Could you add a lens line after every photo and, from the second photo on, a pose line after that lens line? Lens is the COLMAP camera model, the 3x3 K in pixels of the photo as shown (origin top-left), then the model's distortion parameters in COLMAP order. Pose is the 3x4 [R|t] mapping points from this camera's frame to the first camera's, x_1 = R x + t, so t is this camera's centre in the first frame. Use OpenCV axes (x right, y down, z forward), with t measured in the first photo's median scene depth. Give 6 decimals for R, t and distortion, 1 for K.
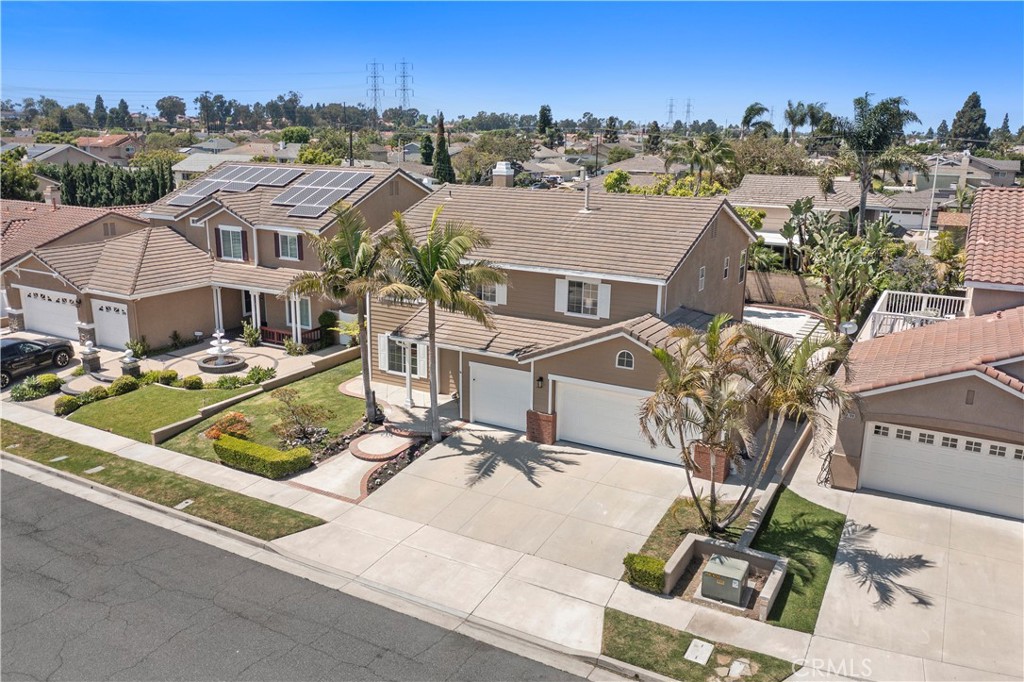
lens RADIAL K [[804.3, 0, 510.7], [0, 804.3, 339.6], [0, 0, 1]] dist [0.000675, -0.003255]
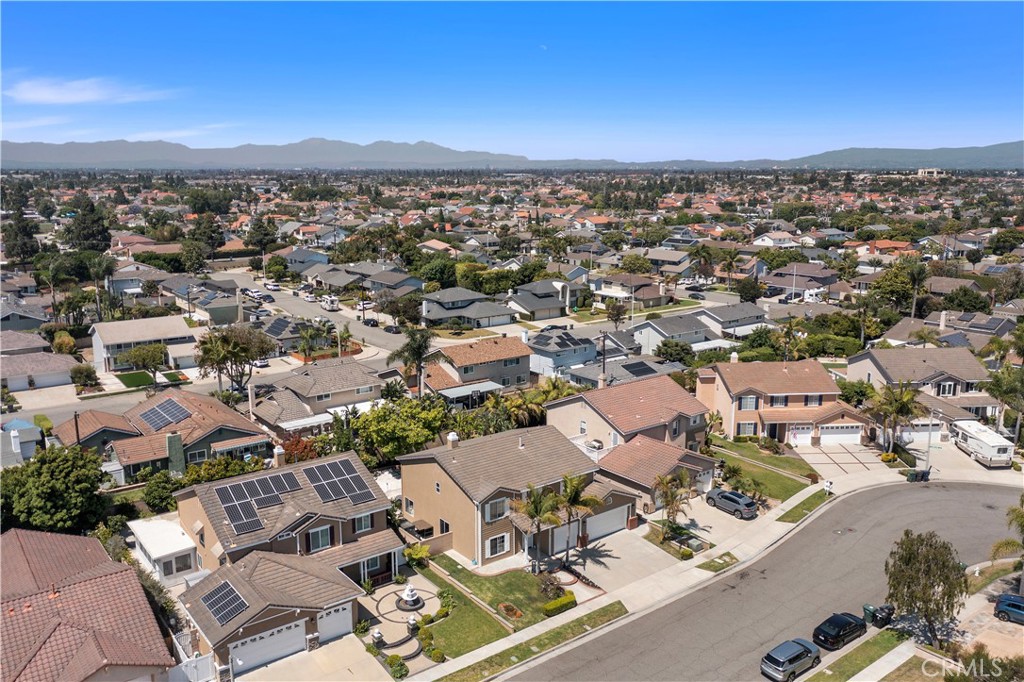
lens RADIAL K [[807.6, 0, 512.0], [0, 807.6, 341.0], [0, 0, 1]] dist [0.000411, 0.002602]
pose [[0.396403, -0.198371, 0.896389, -2.115679], [0.234321, 0.965901, 0.110132, -0.794567], [-0.887670, 0.166386, 0.429369, 0.034162]]
